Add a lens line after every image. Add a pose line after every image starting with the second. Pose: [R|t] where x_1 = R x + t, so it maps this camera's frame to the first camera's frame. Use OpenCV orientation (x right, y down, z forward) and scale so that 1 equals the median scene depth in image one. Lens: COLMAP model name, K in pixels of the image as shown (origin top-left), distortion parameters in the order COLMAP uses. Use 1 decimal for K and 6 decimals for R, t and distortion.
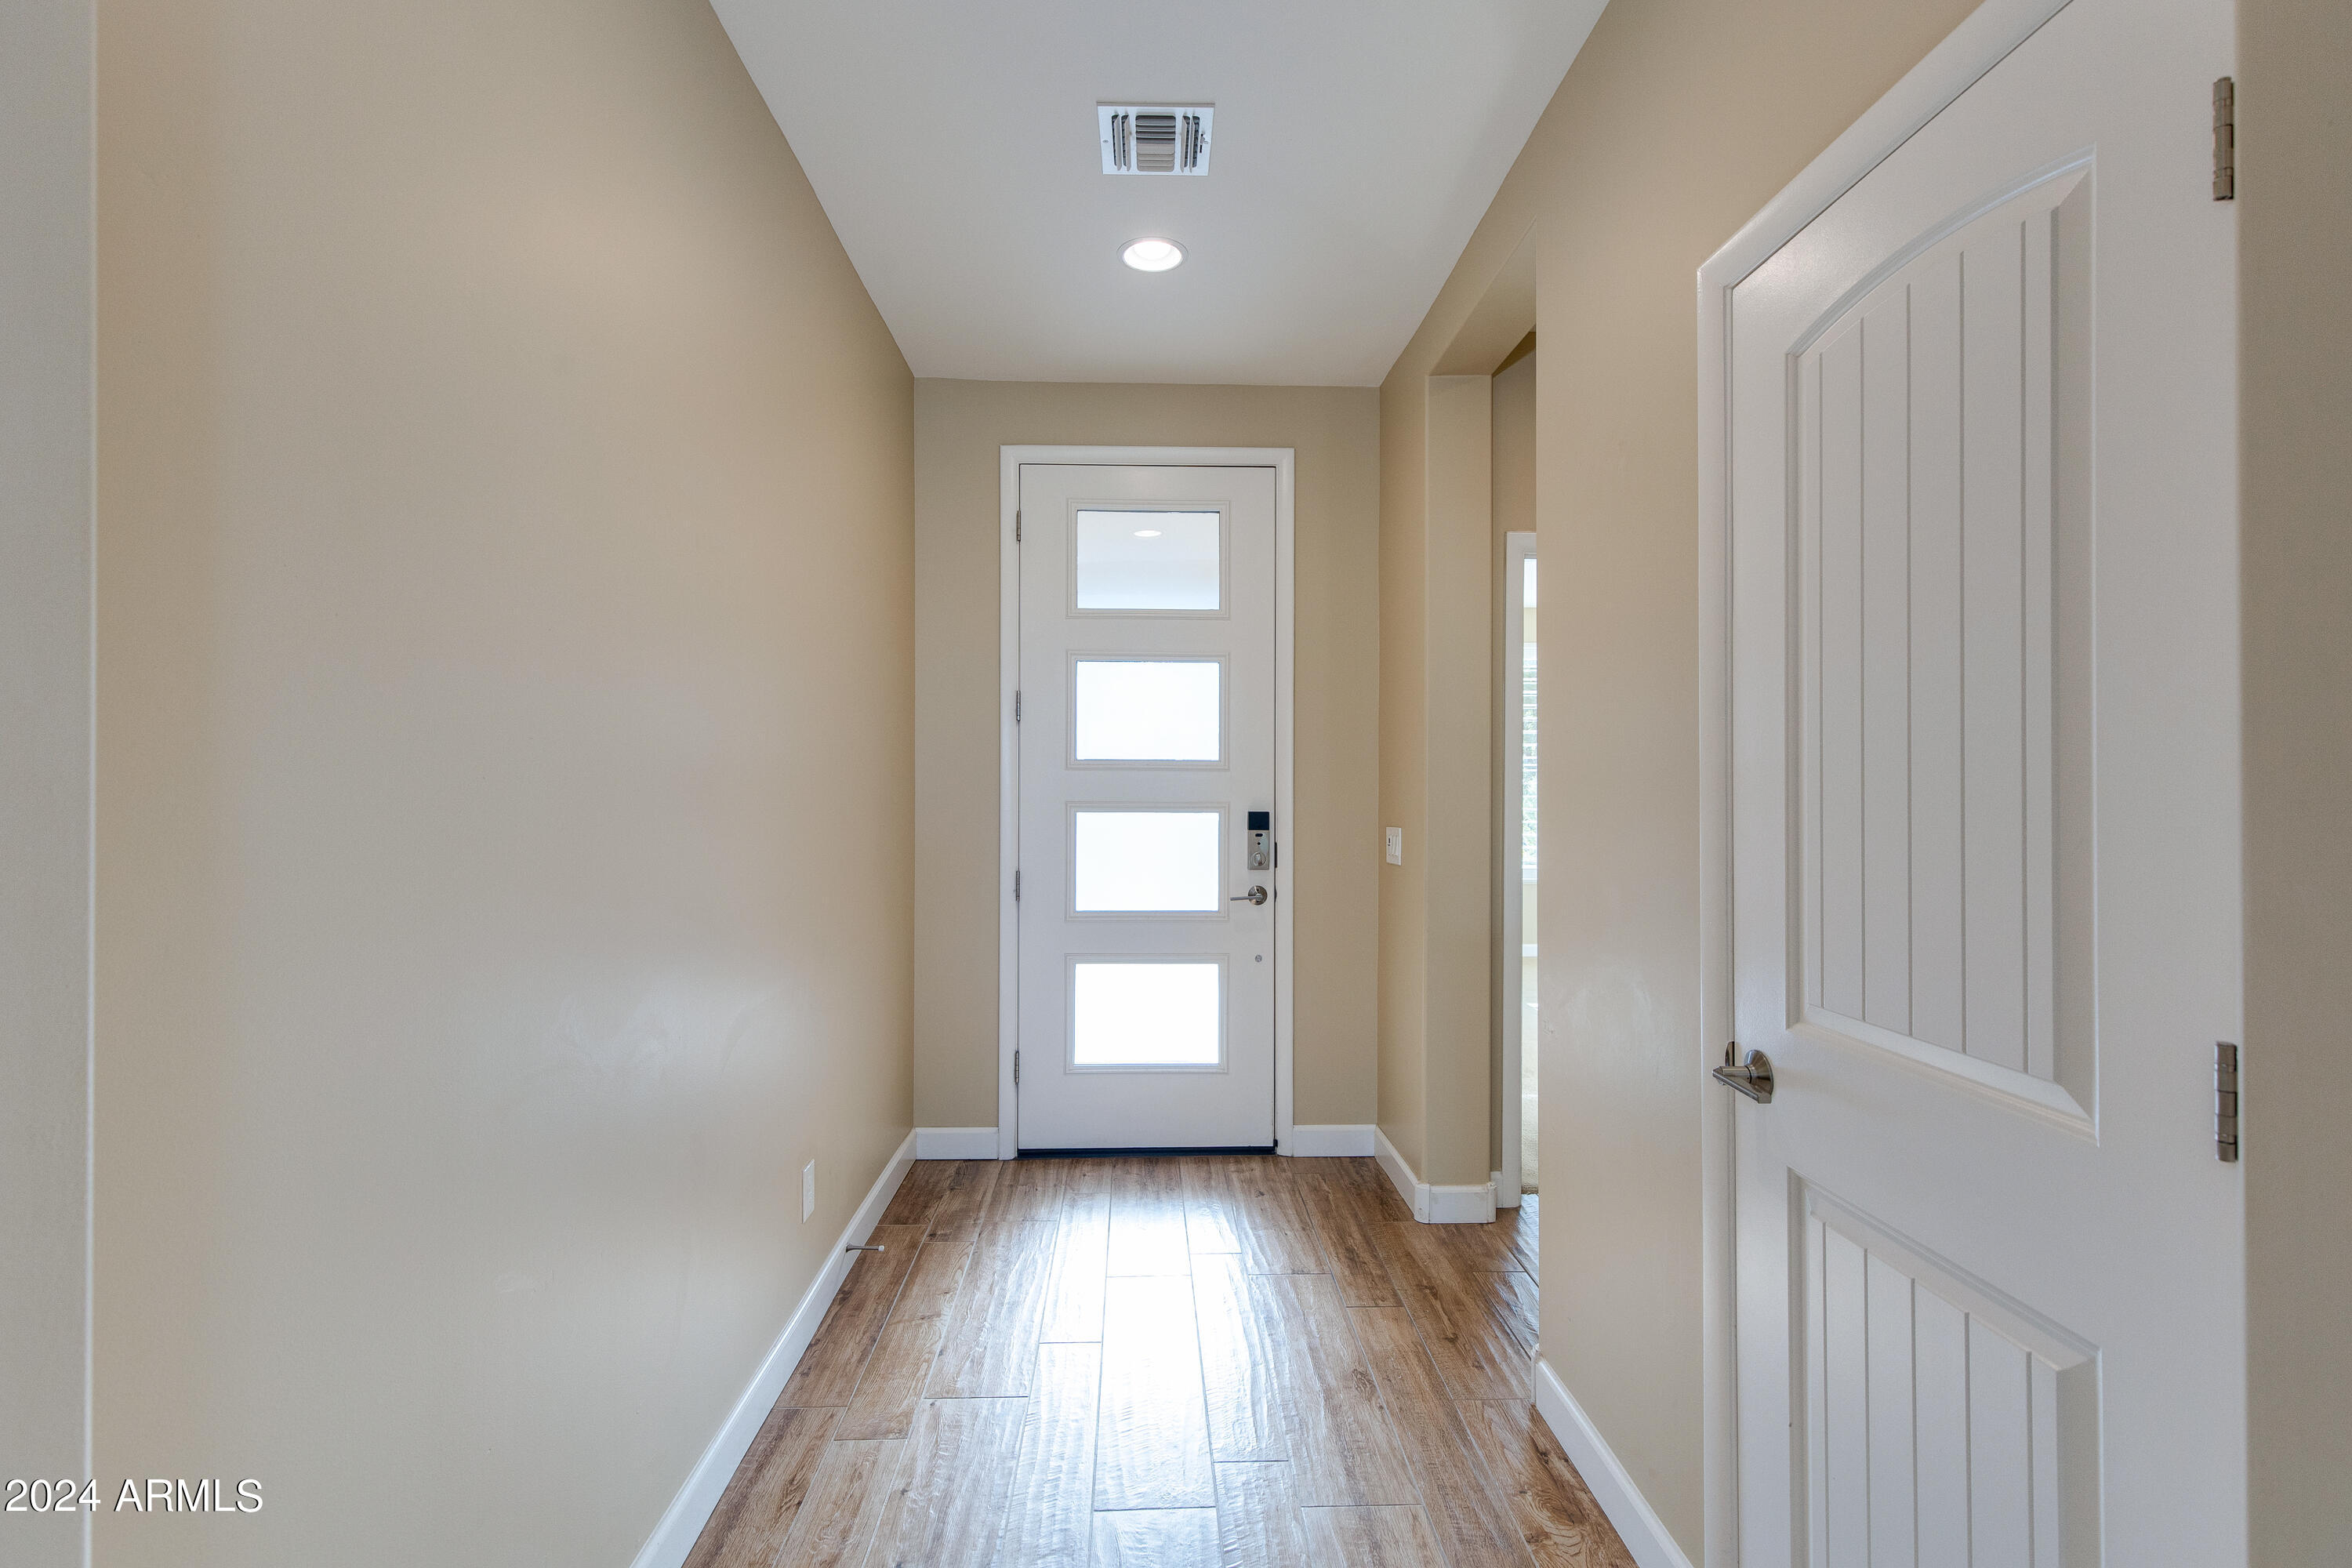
lens RADIAL K [[1053.8, 0, 1167.0], [0, 1053.8, 785.7], [0, 0, 1]] dist [0.000855, -0.001567]
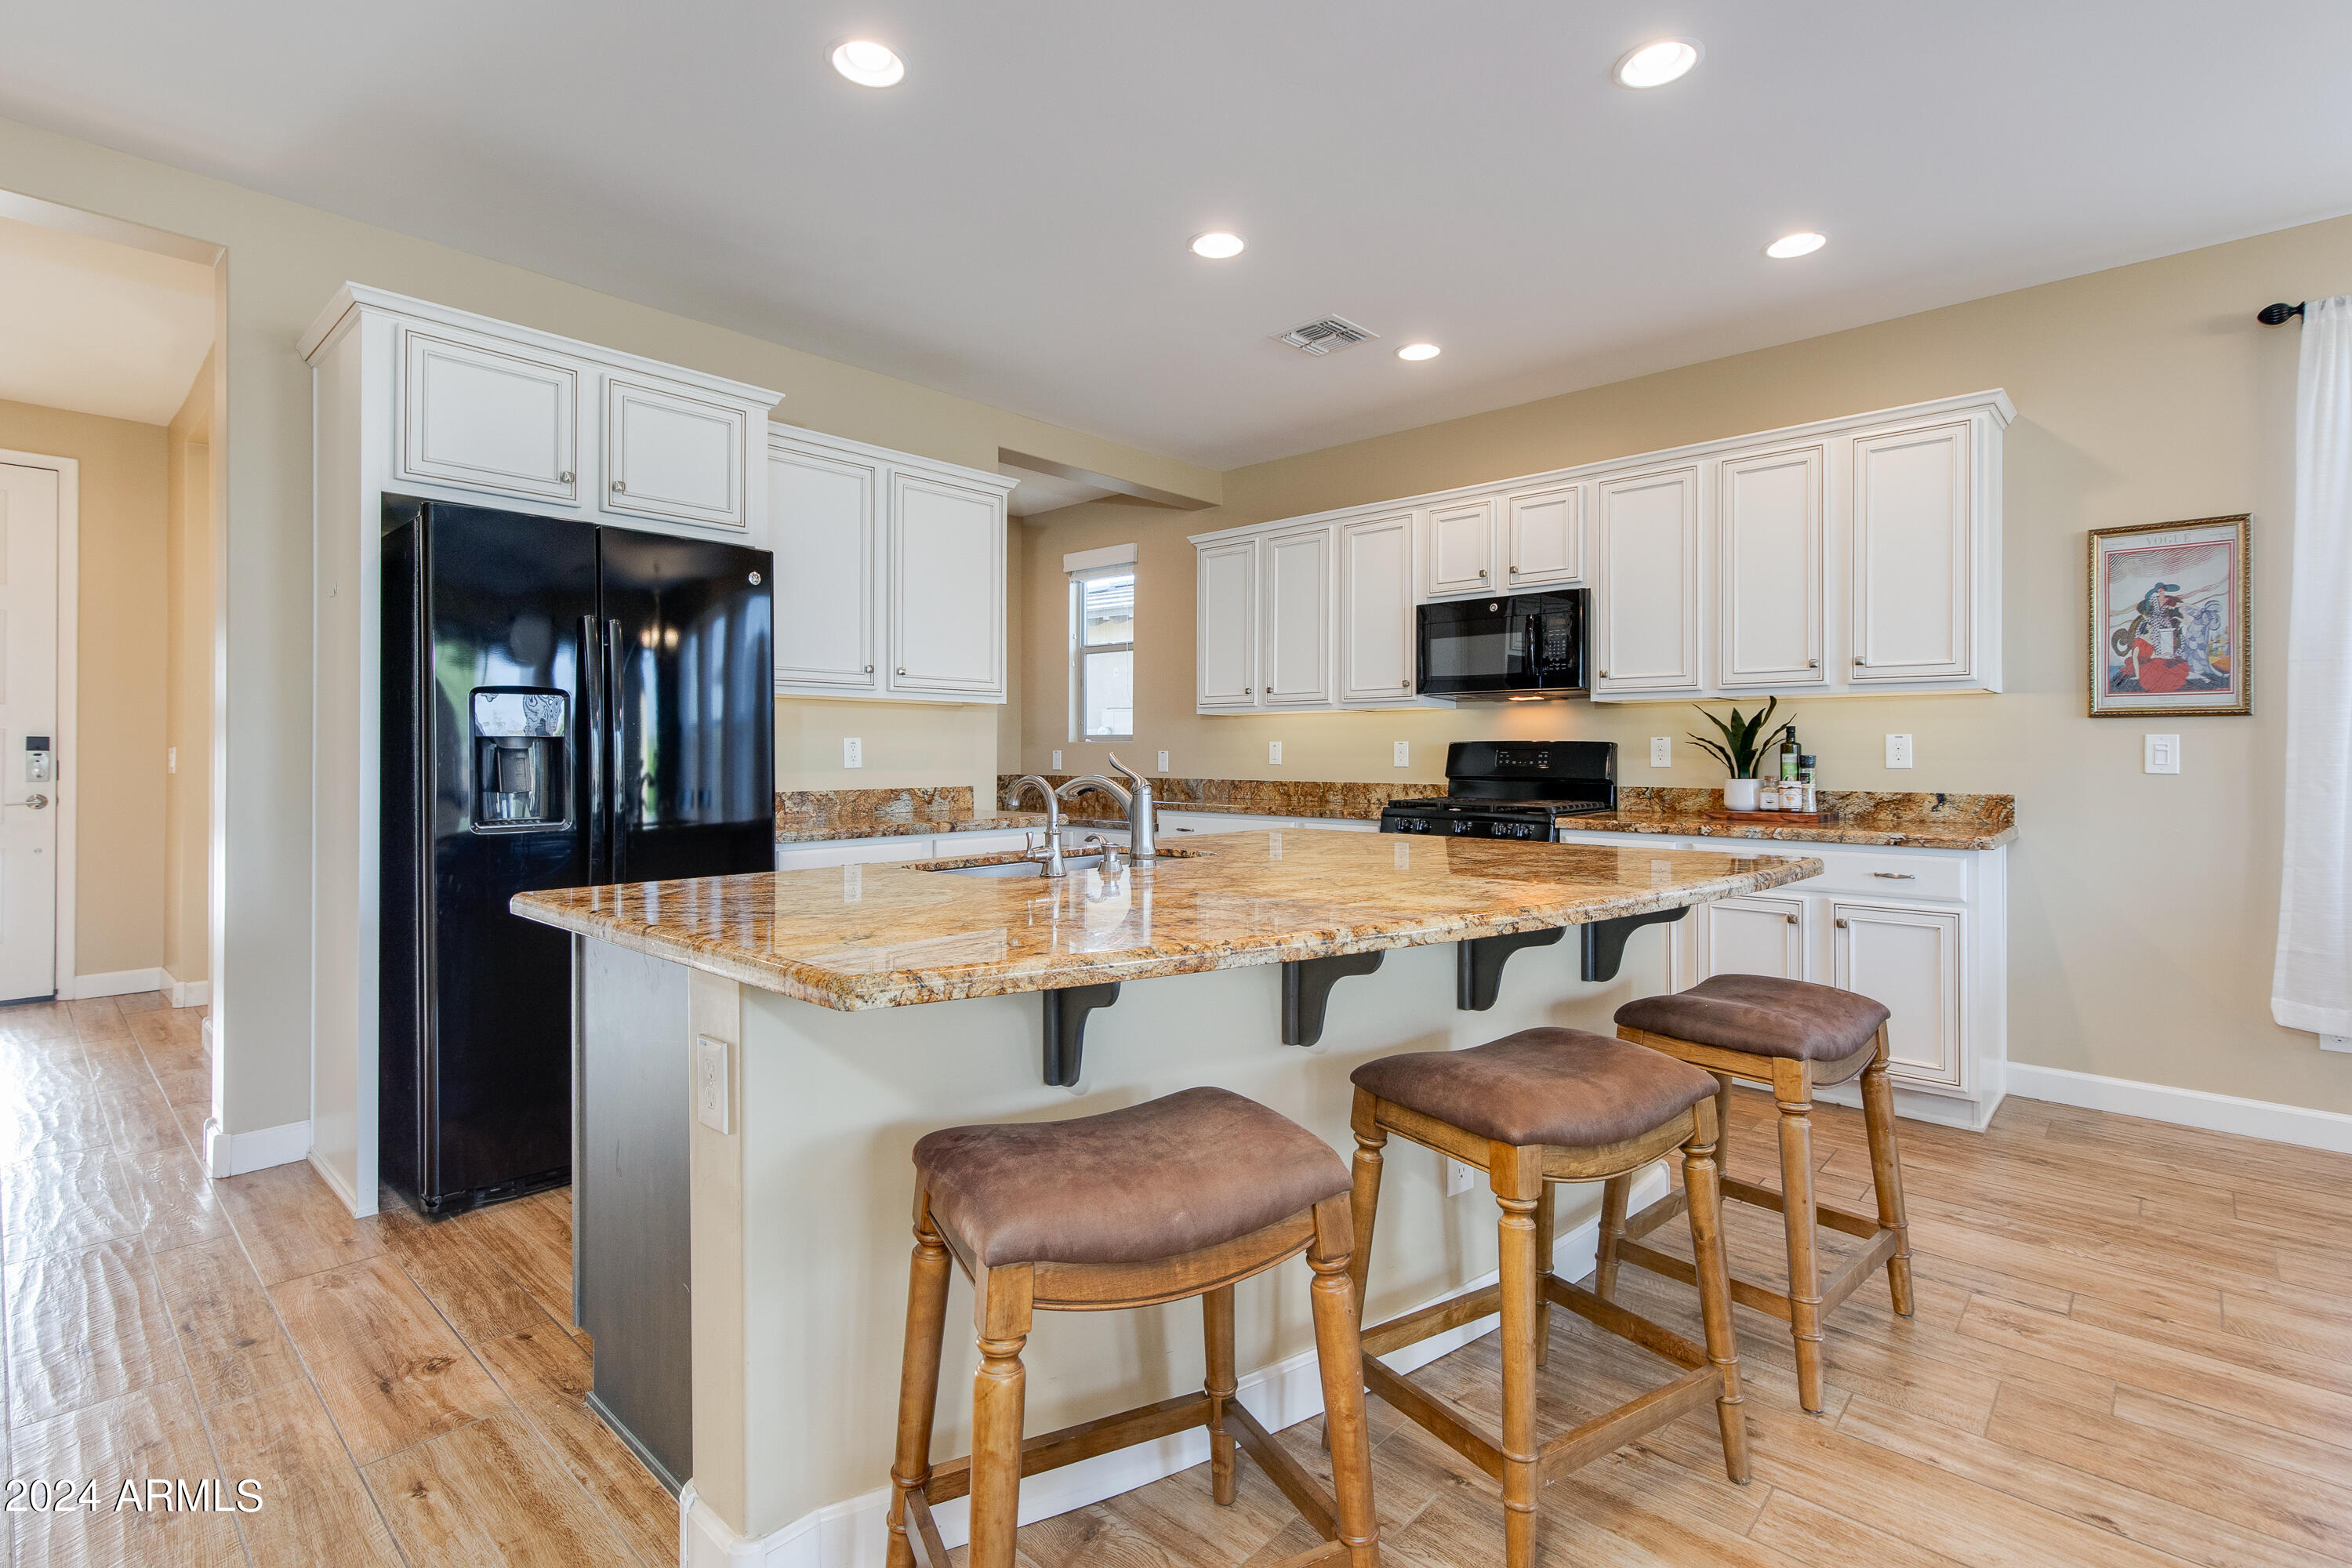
lens RADIAL K [[1053.8, 0, 1171.2], [0, 1053.8, 752.1], [0, 0, 1]] dist [0.000855, -0.001567]
pose [[0.689327, 0.002710, 0.724445, 0.110217], [-0.007545, 0.999966, 0.003439, 0.029116], [-0.724411, -0.007837, 0.689324, -0.888037]]
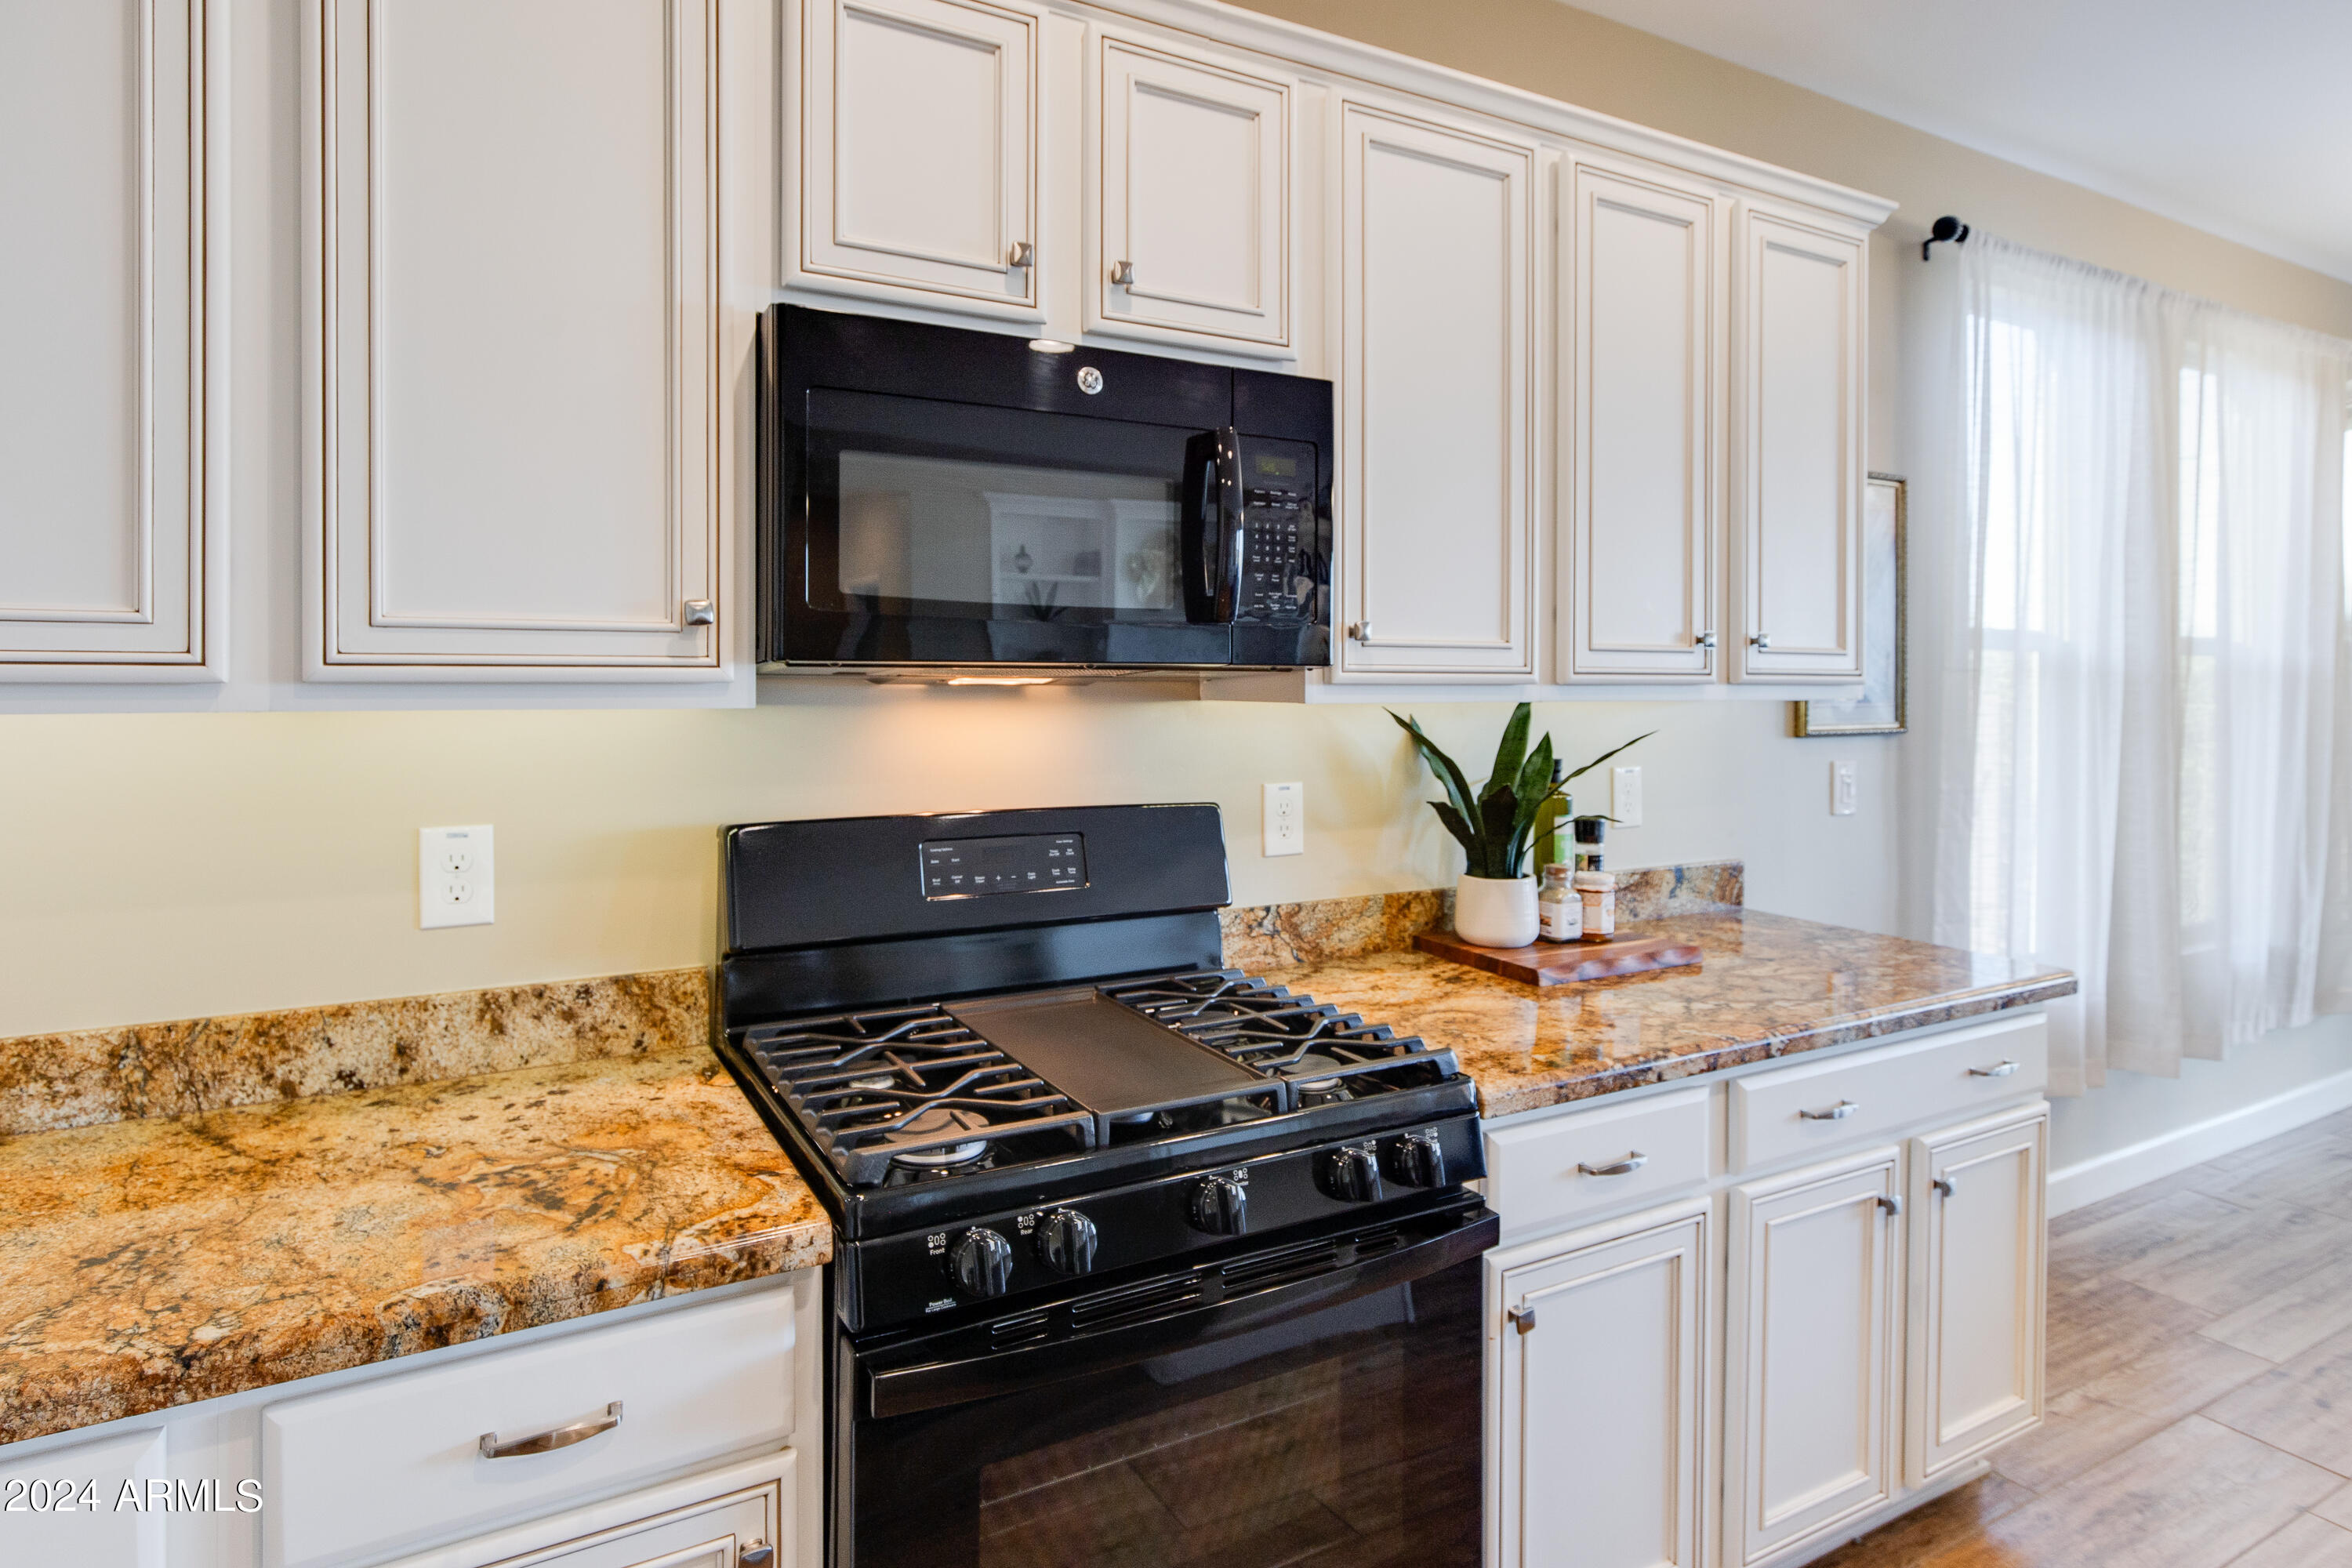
lens RADIAL K [[1245.7, 0, 1184.8], [0, 1245.7, 688.4], [0, 0, 1]] dist [0.006927, 0.000766]
pose [[-0.466987, -0.001770, 0.884262, 0.849374], [-0.006525, 0.999978, -0.001444, -0.030823], [-0.884240, -0.006444, -0.466988, -0.158859]]
